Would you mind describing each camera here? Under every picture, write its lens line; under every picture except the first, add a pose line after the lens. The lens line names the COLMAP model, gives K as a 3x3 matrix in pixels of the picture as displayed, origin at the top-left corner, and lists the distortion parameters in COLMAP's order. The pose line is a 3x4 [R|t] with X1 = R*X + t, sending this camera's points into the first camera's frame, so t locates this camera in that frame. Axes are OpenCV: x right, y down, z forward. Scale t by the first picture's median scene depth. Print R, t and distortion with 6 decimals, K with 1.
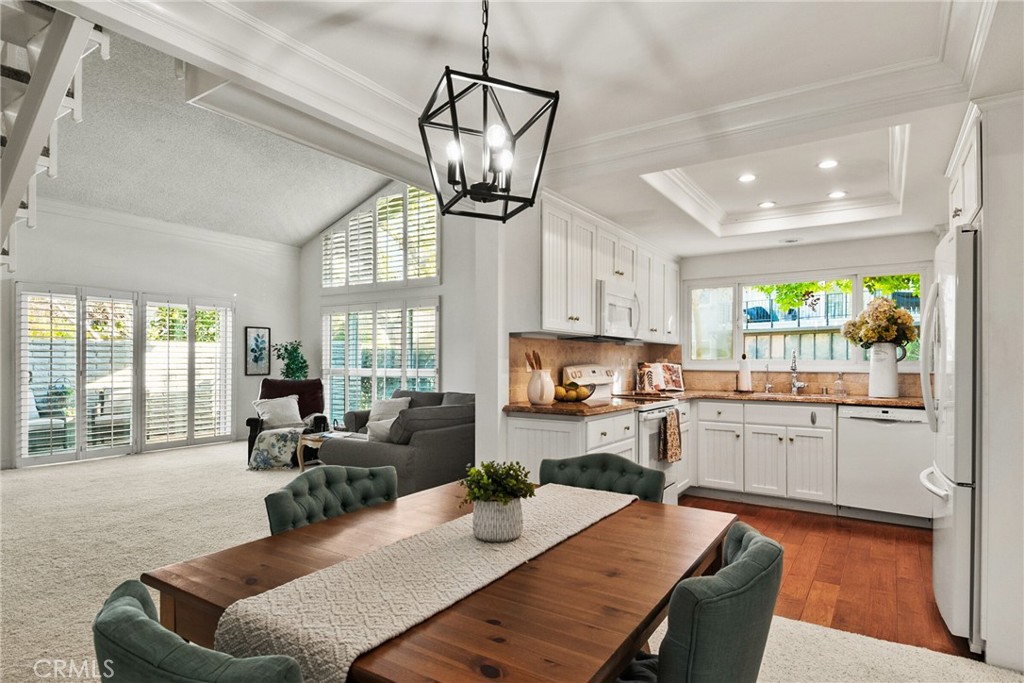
lens RADIAL K [[551.6, 0, 527.1], [0, 551.6, 354.6], [0, 0, 1]] dist [0.061294, -0.053089]
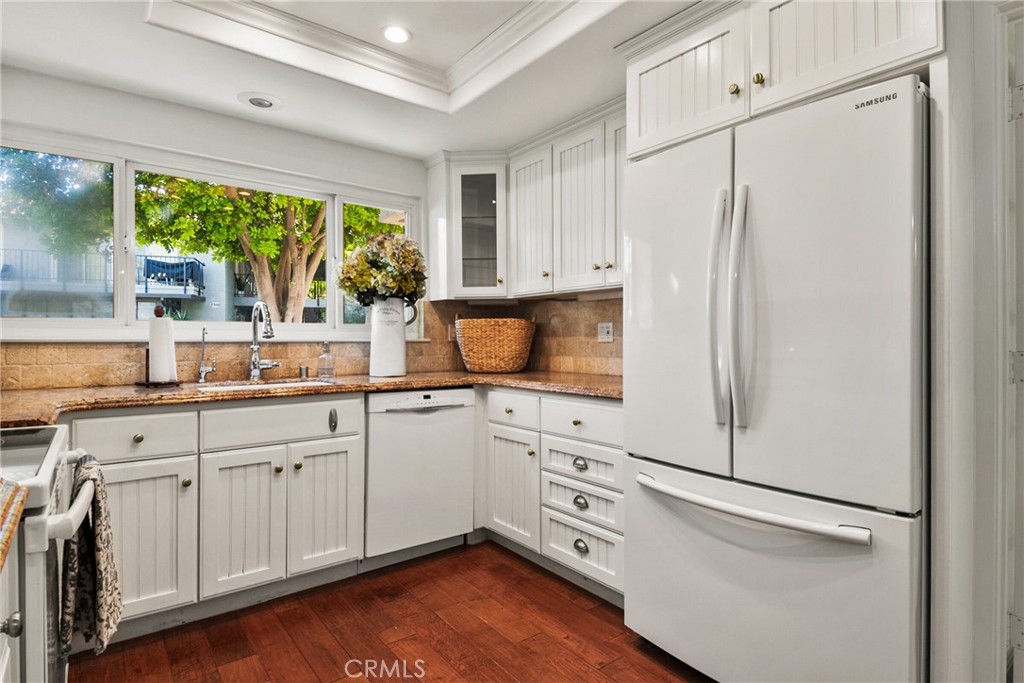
lens RADIAL K [[535.5, 0, 523.6], [0, 535.5, 340.3], [0, 0, 1]] dist [0.059729, -0.046415]
pose [[0.319603, -0.007935, 0.947518, 0.049313], [-0.011276, 0.999862, 0.012176, 0.021852], [-0.947484, -0.014576, 0.319470, 0.626078]]
